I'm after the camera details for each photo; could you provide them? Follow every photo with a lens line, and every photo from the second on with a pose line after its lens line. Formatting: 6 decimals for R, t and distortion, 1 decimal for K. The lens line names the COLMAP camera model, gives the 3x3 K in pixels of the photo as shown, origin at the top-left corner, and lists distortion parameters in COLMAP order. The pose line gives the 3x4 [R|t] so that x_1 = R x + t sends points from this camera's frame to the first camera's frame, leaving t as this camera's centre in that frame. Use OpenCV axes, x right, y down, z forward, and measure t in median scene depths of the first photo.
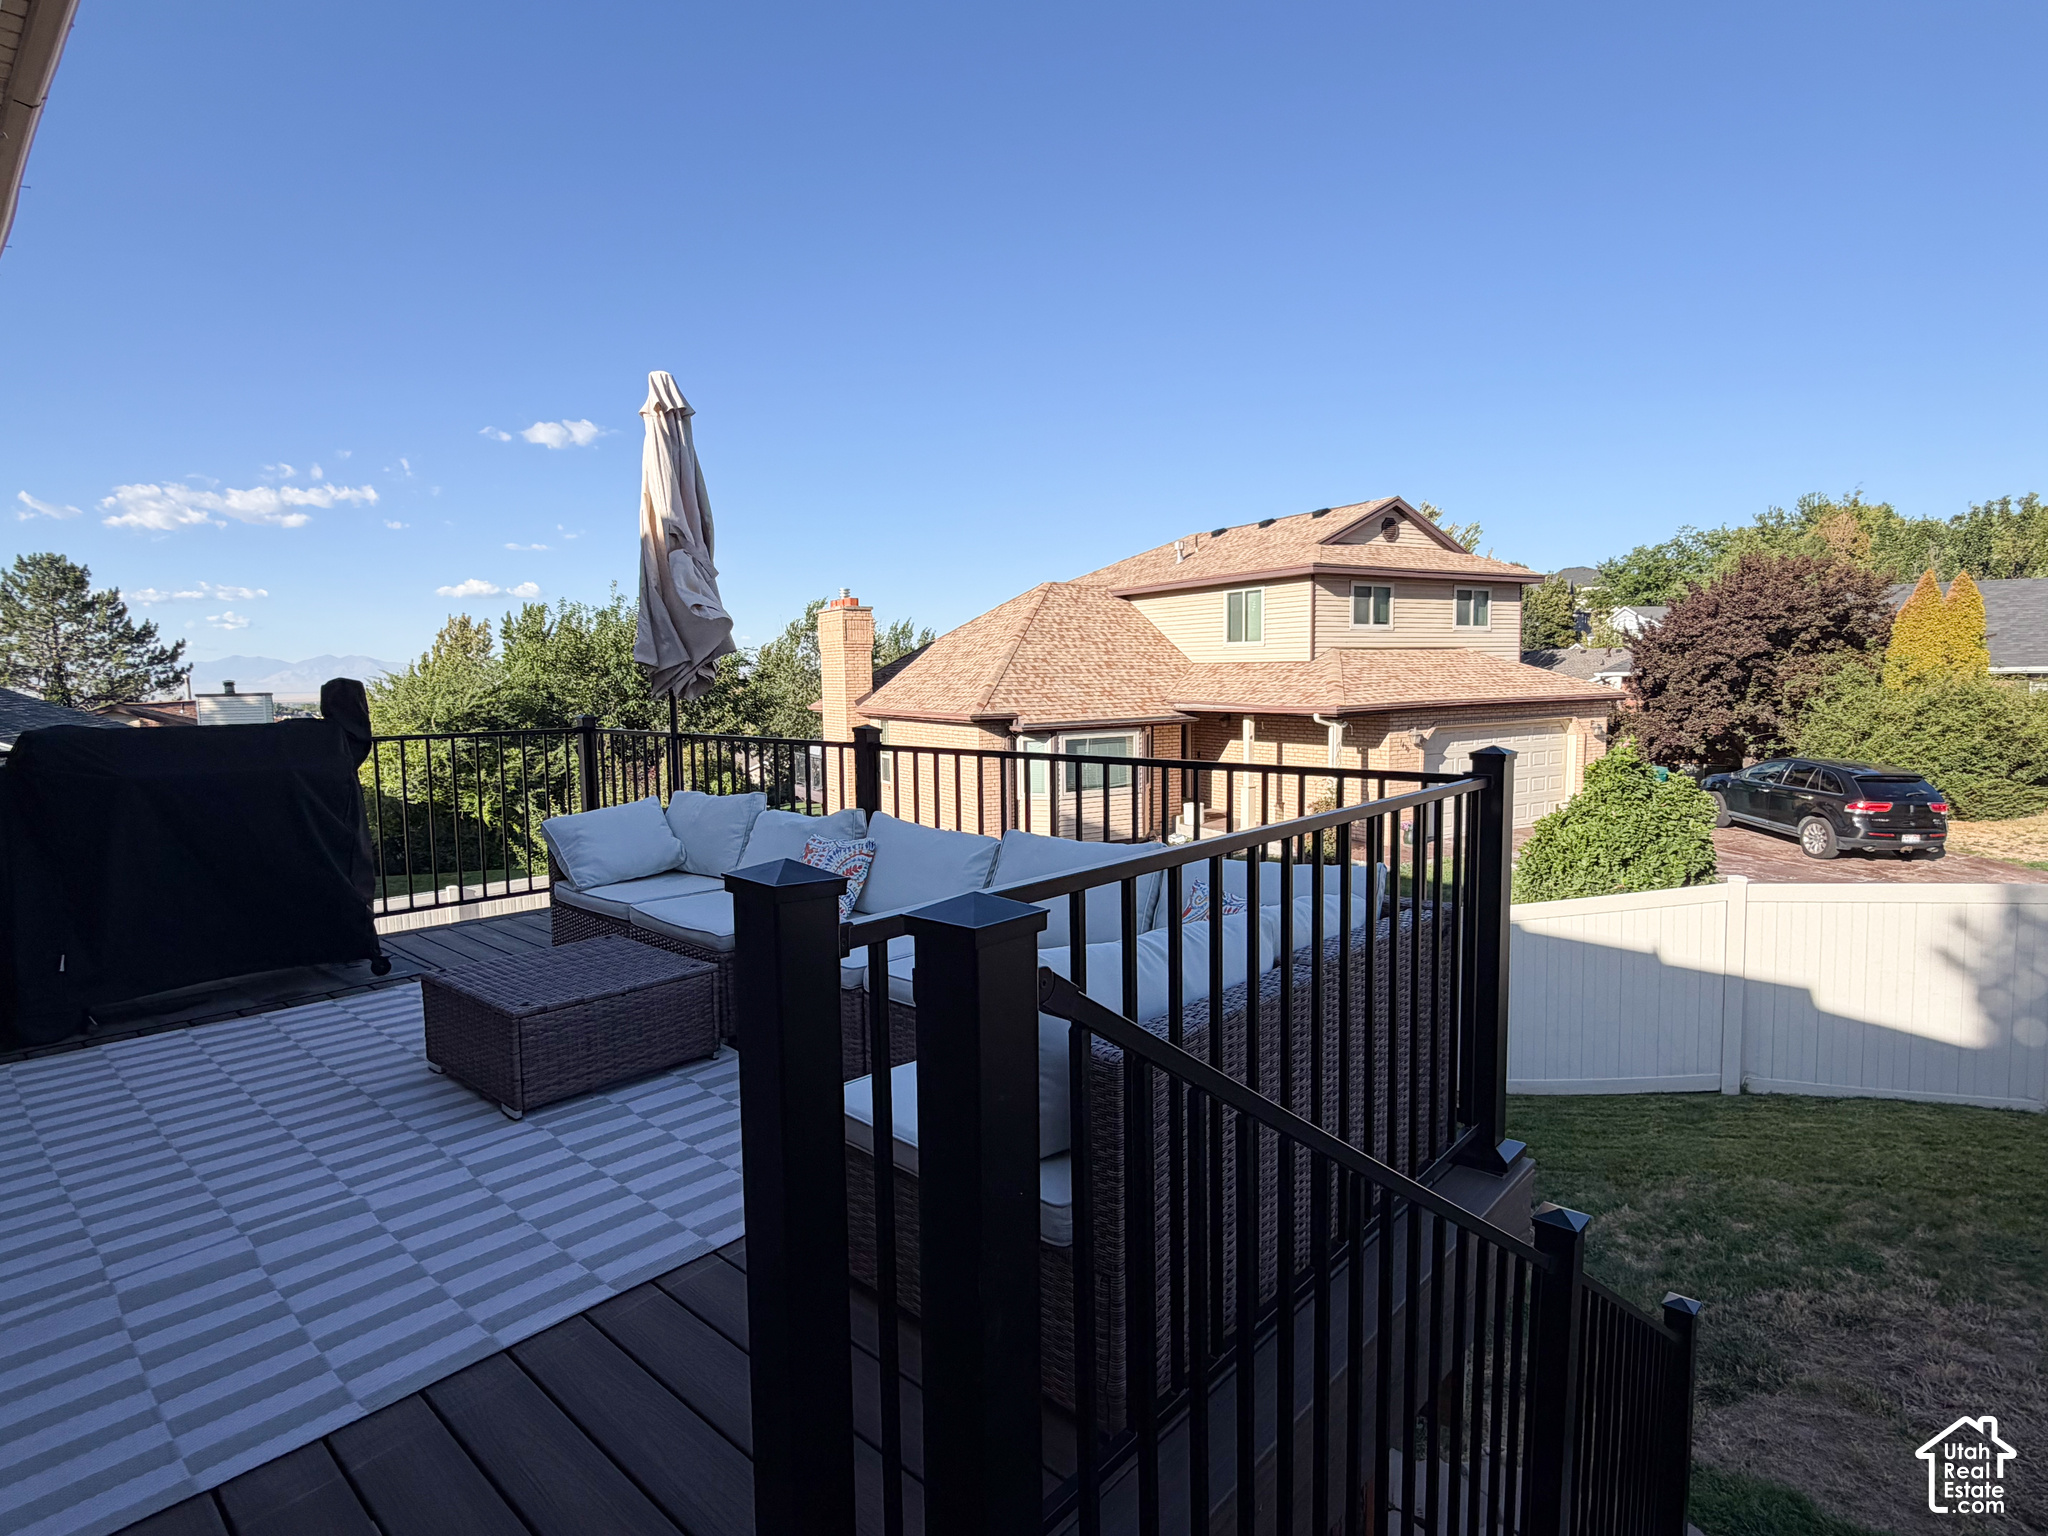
lens RADIAL K [[1090.8, 0, 1028.1], [0, 1090.8, 772.2], [0, 0, 1]] dist [-0.014391, -0.000027]
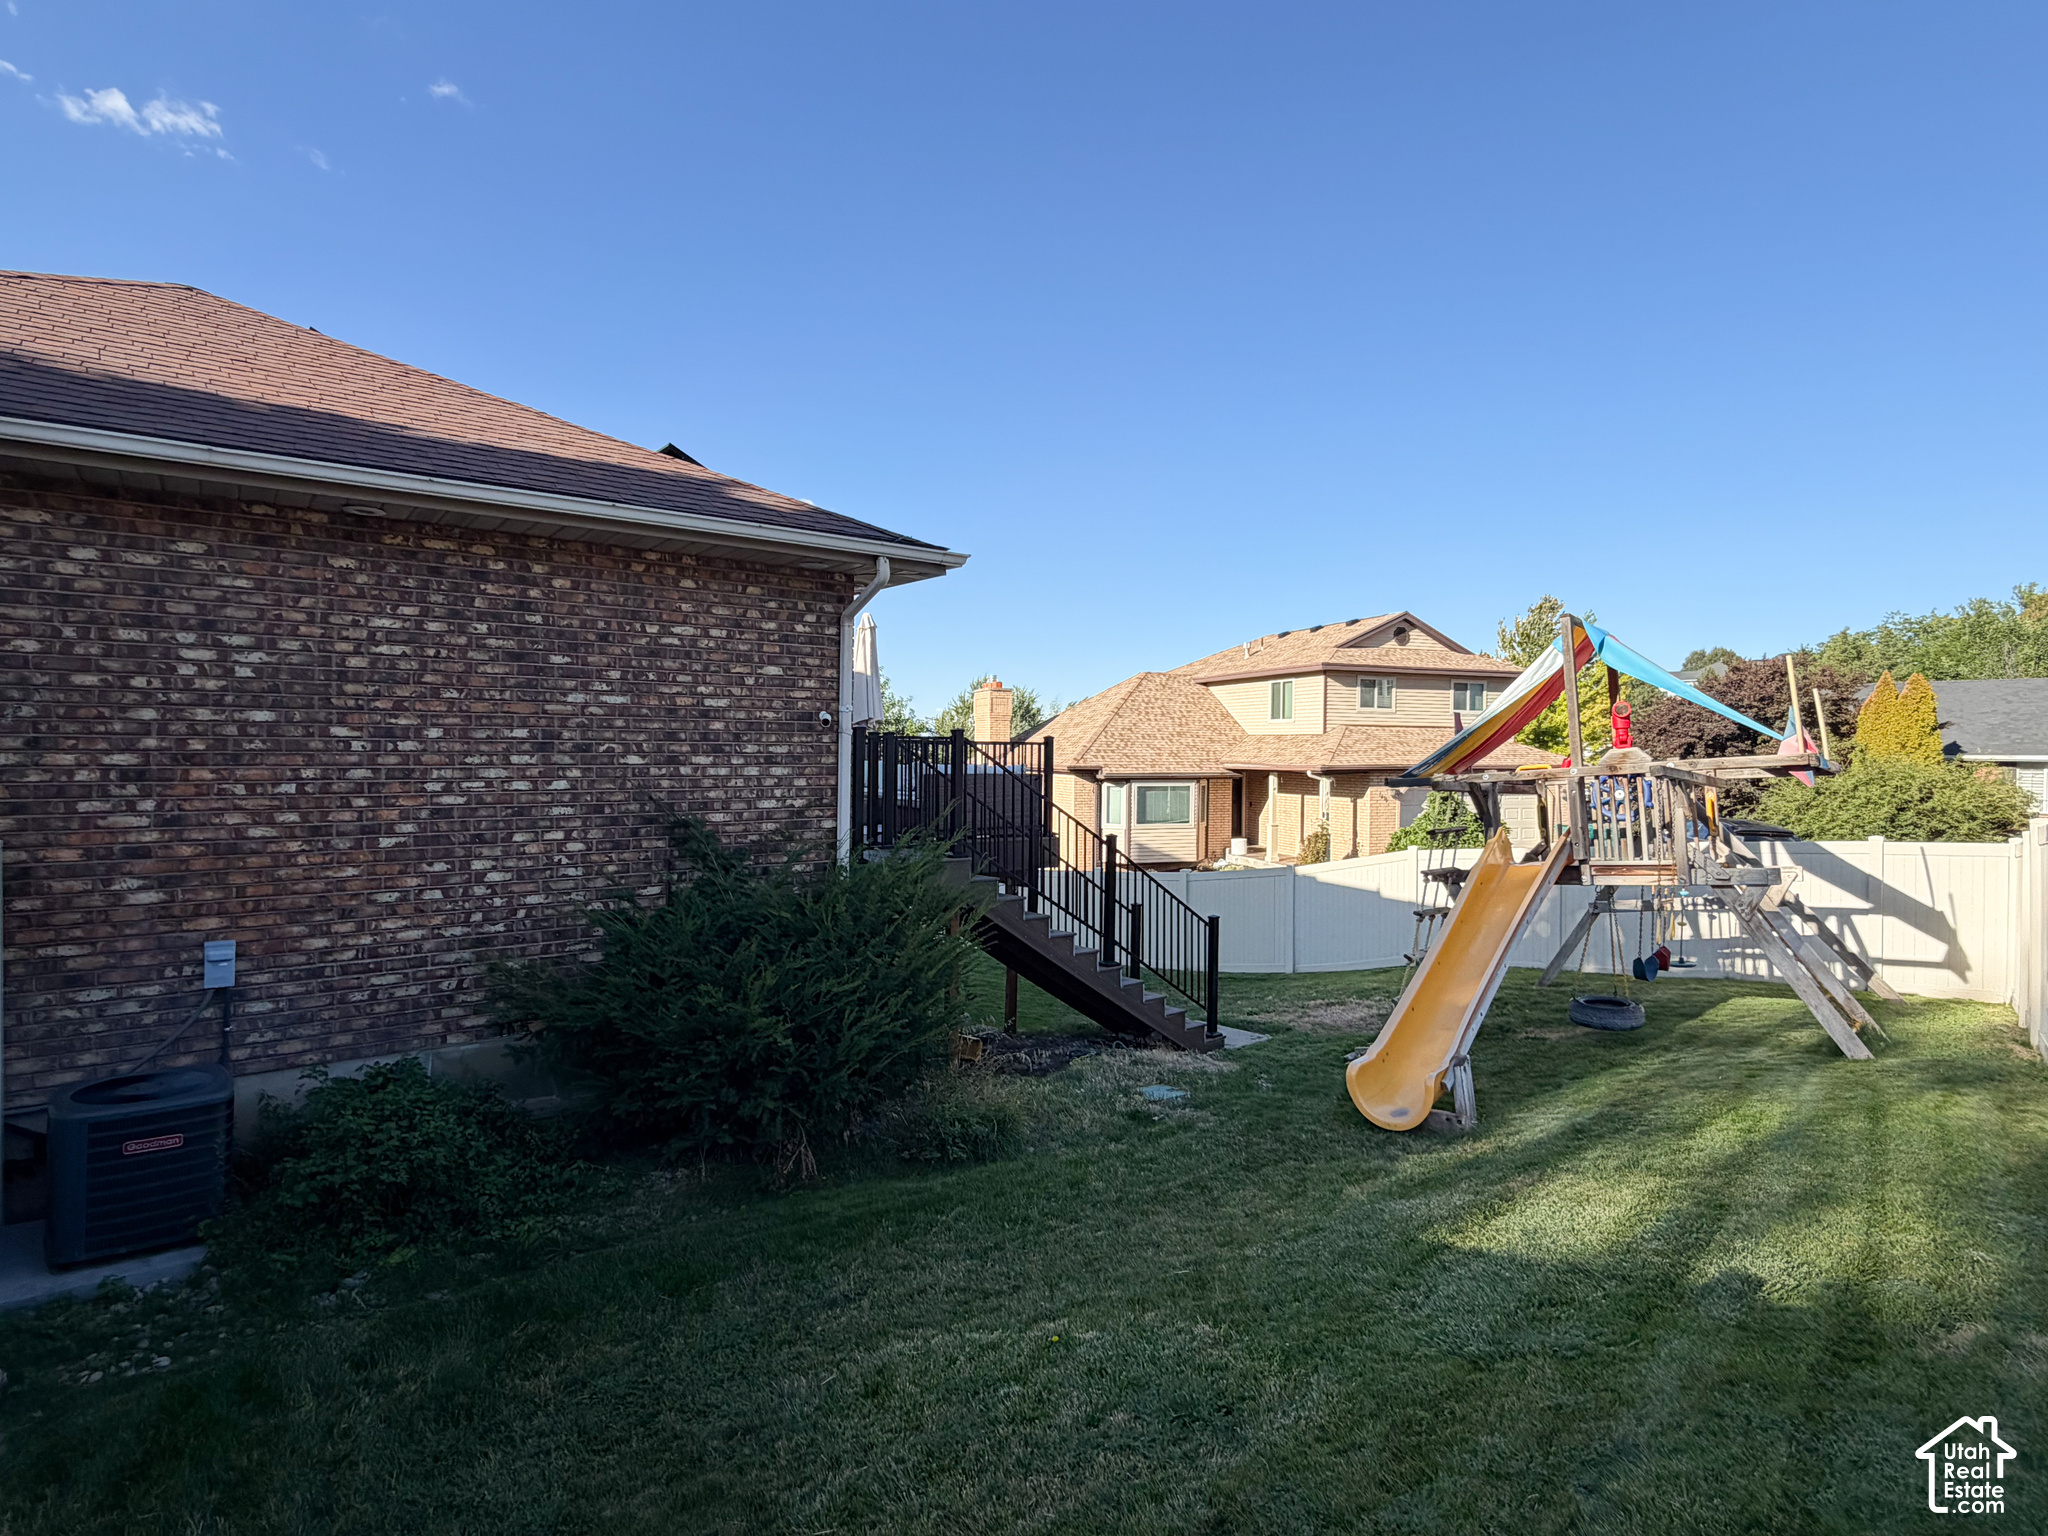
lens RADIAL K [[1090.8, 0, 1022.2], [0, 1090.8, 769.8], [0, 0, 1]] dist [-0.014391, -0.000027]
pose [[0.983251, 0.028497, -0.180013, 0.128289], [-0.041218, 0.996879, -0.067328, 0.044915], [0.177533, 0.073620, 0.981357, -0.360179]]
